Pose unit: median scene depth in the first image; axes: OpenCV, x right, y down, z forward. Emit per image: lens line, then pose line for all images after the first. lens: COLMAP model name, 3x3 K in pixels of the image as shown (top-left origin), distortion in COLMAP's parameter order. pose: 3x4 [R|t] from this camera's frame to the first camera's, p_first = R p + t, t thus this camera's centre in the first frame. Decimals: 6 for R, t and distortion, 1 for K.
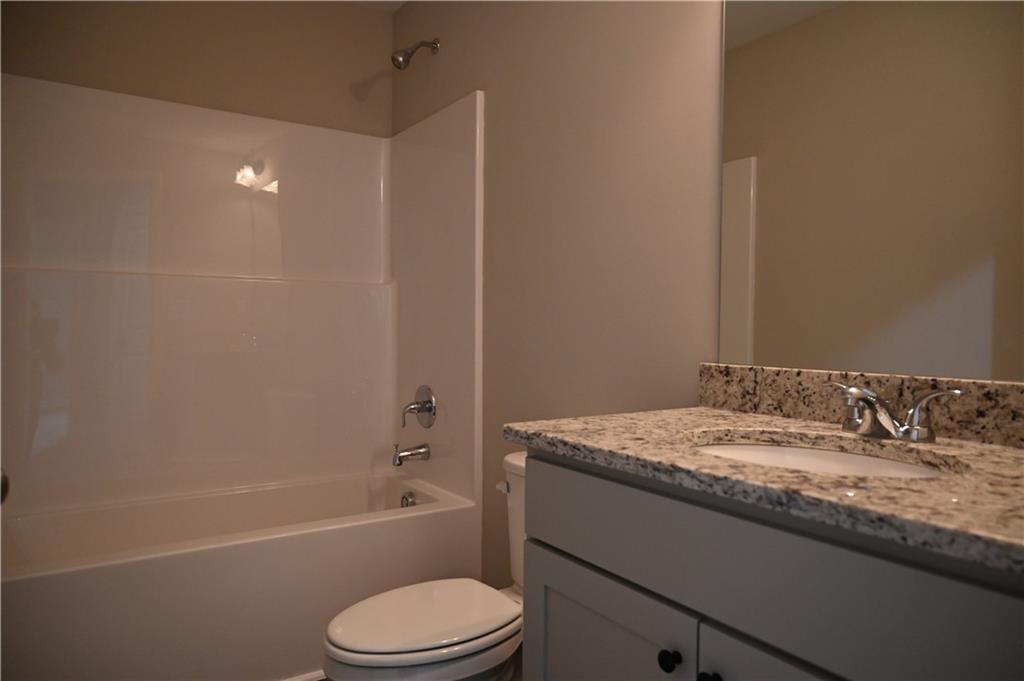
lens RADIAL K [[690.9, 0, 512.0], [0, 690.9, 340.5], [0, 0, 1]] dist [-0.007923, 0.001099]
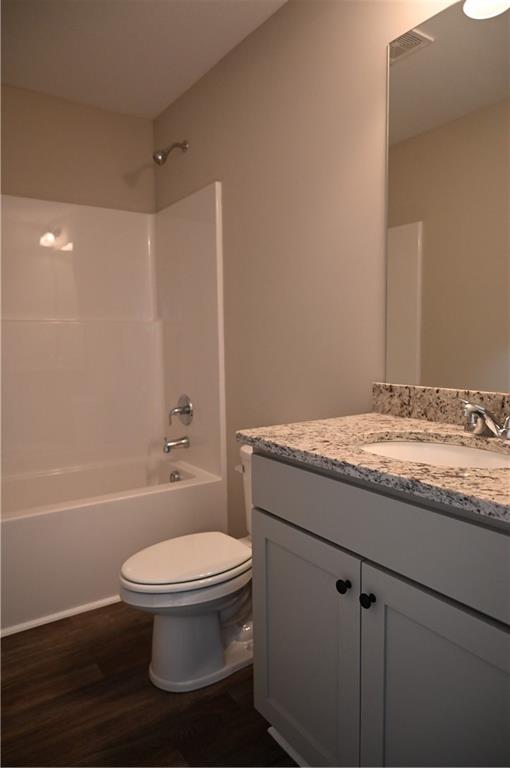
lens RADIAL K [[518.2, 0, 256.6], [0, 518.2, 378.7], [0, 0, 1]] dist [-0.007923, 0.001099]
pose [[0.999730, -0.021648, 0.008395, 0.024285], [0.021131, 0.998127, 0.057409, -0.052665], [-0.009622, -0.057217, 0.998315, -0.096403]]
